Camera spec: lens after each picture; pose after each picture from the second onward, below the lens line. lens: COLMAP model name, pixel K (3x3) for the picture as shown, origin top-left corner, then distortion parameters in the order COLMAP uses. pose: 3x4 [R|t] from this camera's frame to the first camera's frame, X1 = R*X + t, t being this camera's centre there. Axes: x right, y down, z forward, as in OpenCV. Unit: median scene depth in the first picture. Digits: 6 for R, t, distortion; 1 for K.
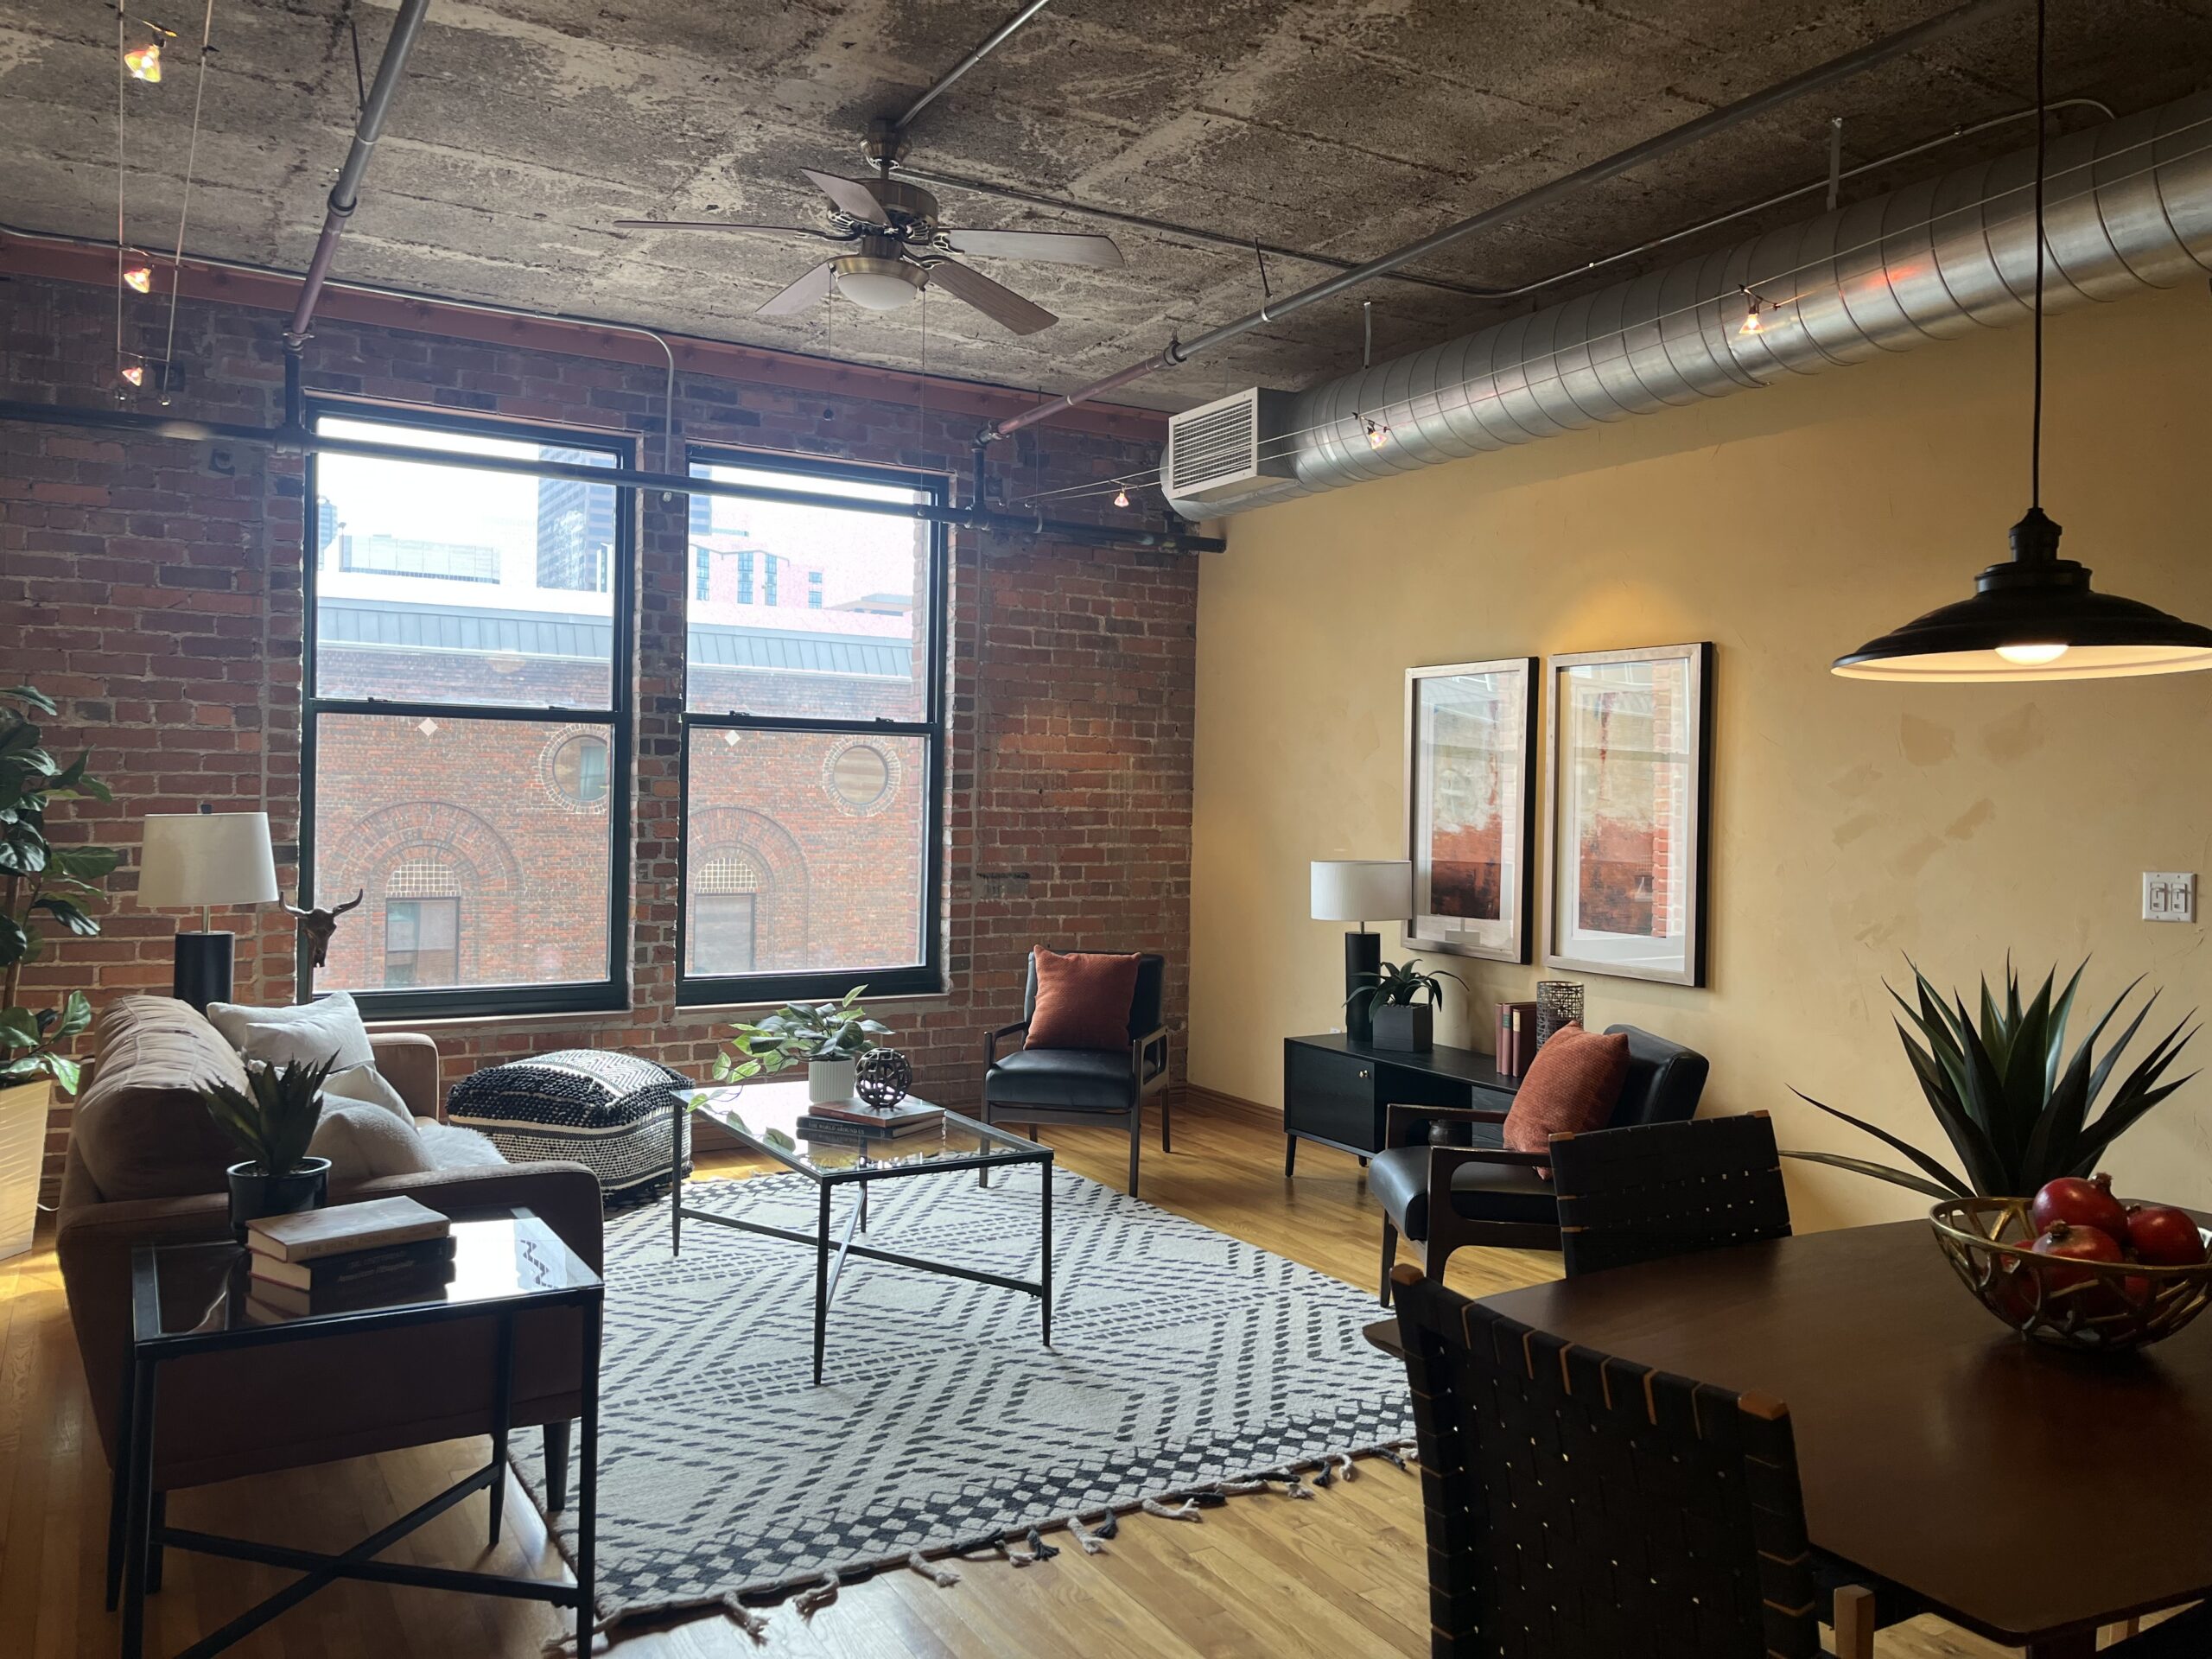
lens RADIAL K [[1635.1, 0, 1107.3], [0, 1635.1, 794.3], [0, 0, 1]] dist [0.079357, -0.144534]
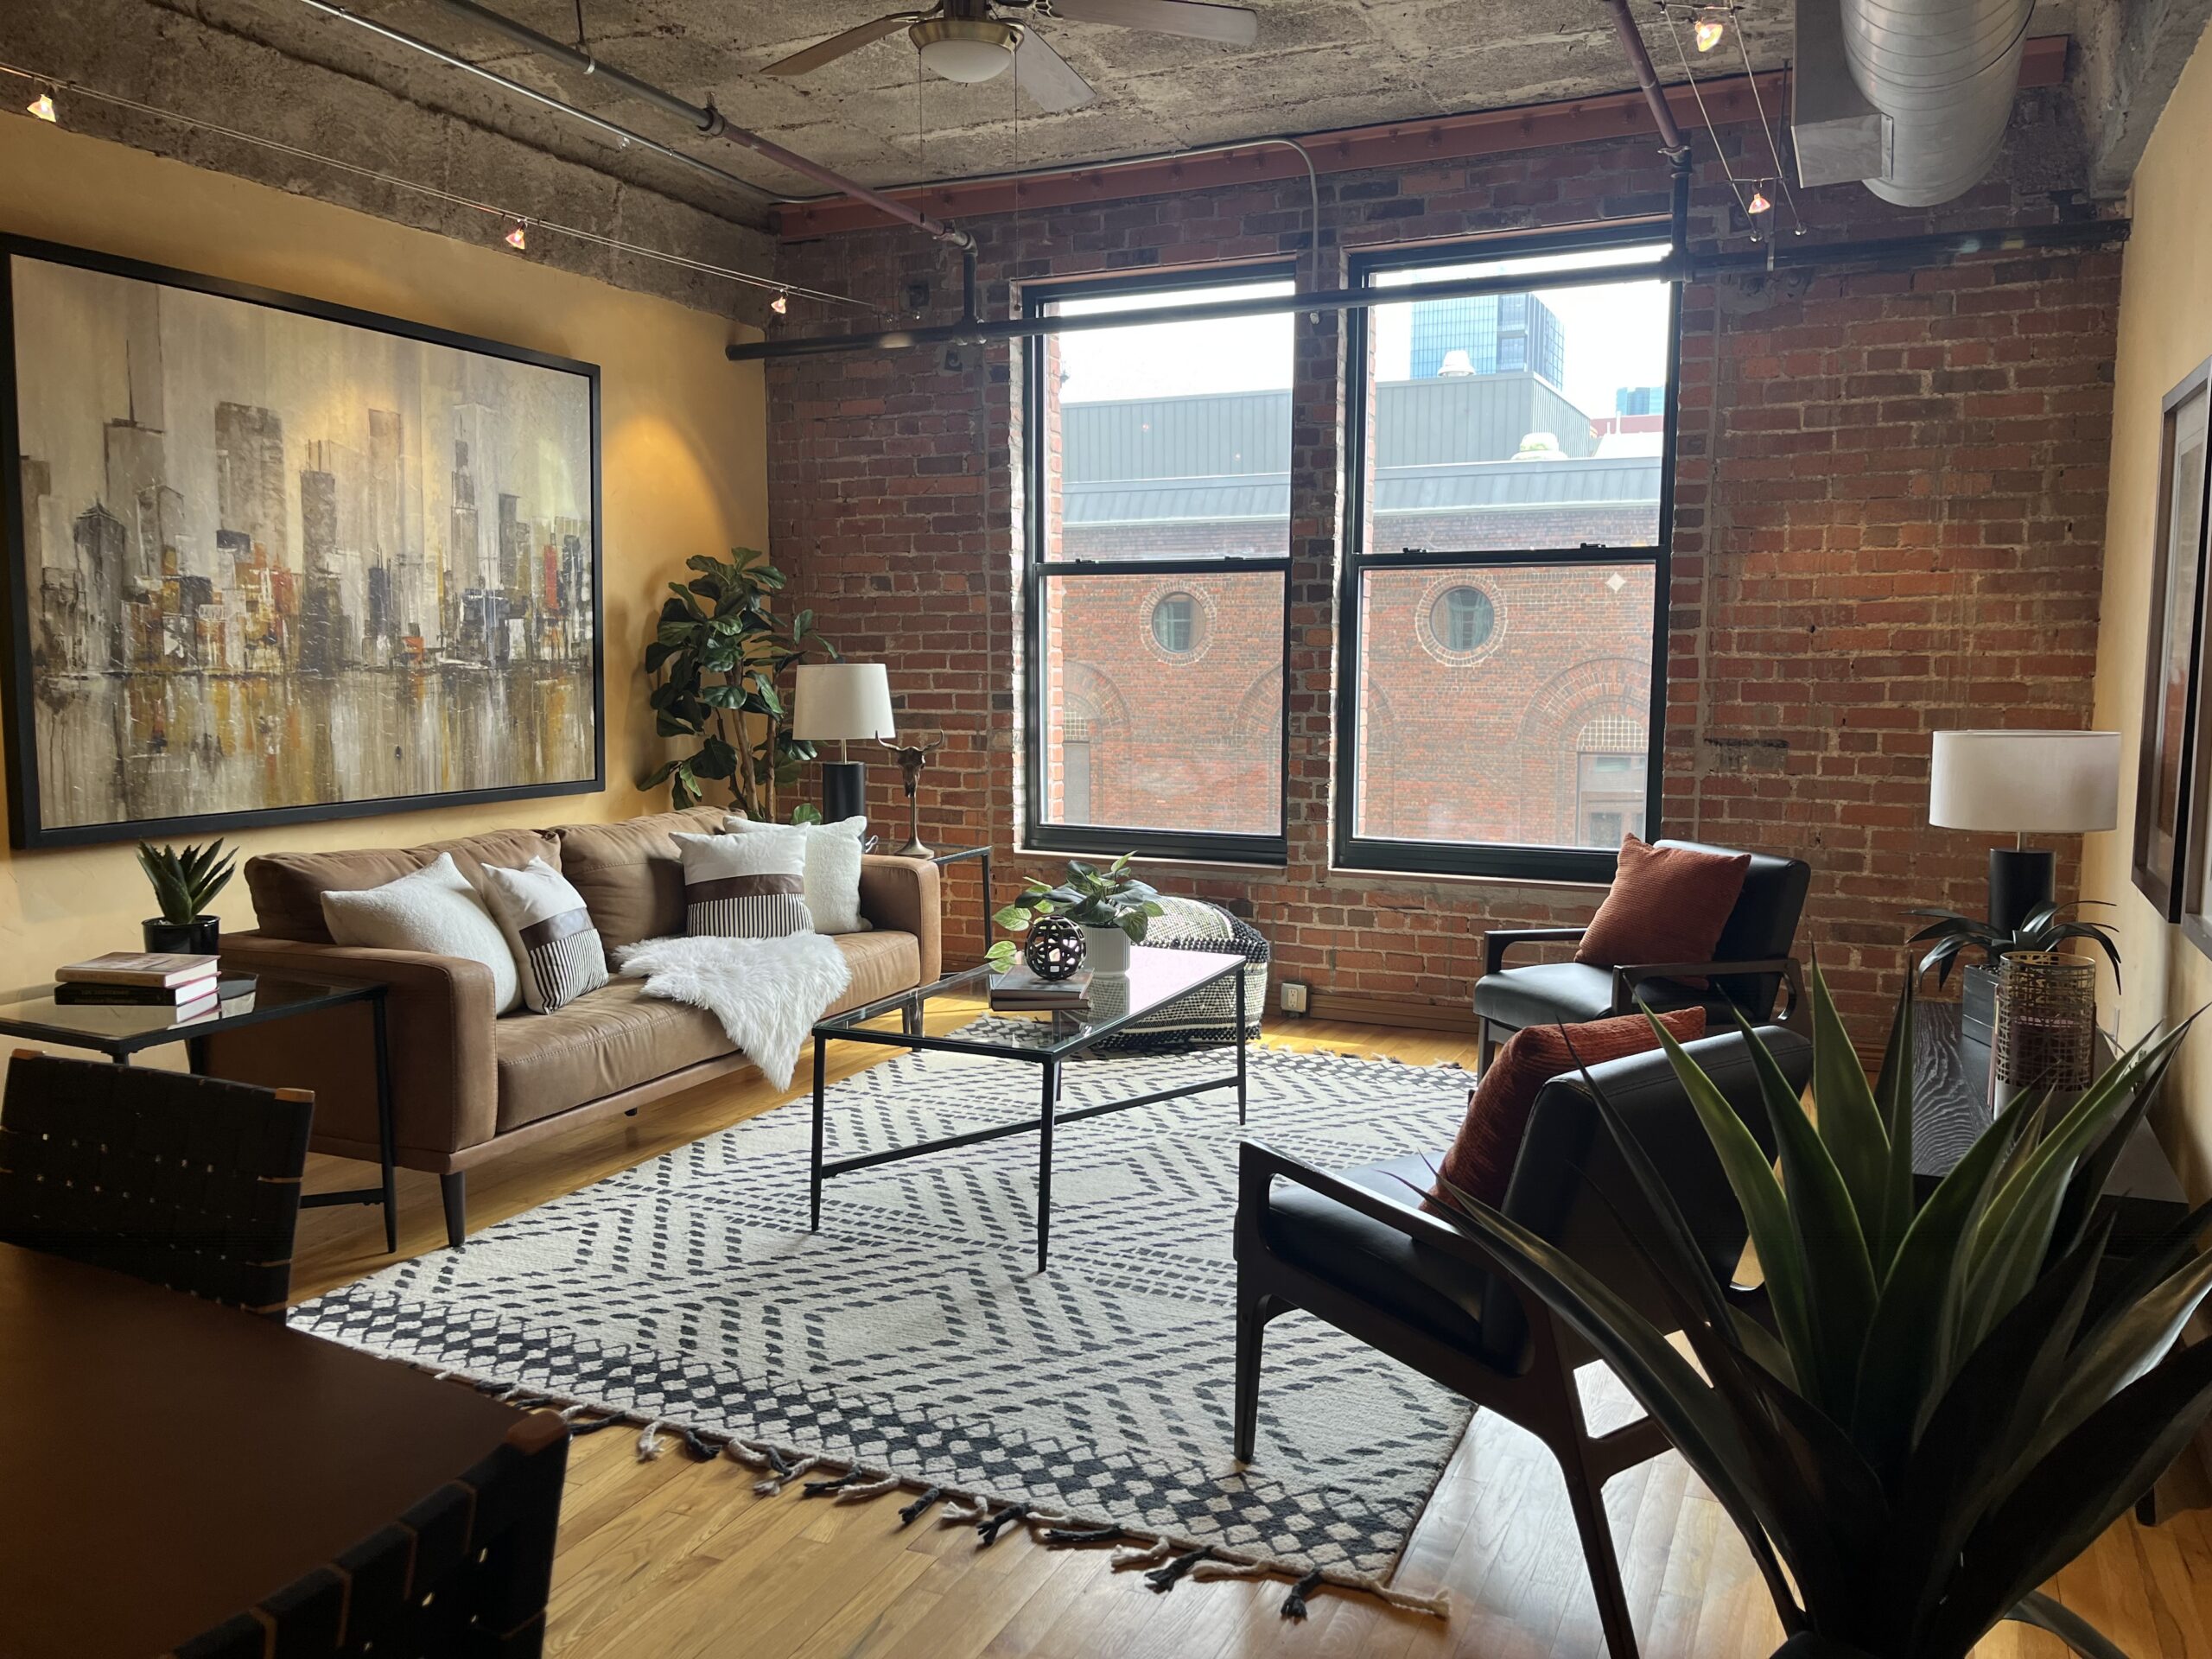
lens RADIAL K [[1667.1, 0, 1158.2], [0, 1667.1, 820.7], [0, 0, 1]] dist [0.096630, -0.146348]
pose [[0.581657, 0.069523, -0.810458, 0.520648], [0.012982, 0.995421, 0.094707, 0.010438], [0.813330, -0.065609, 0.578091, 0.409045]]
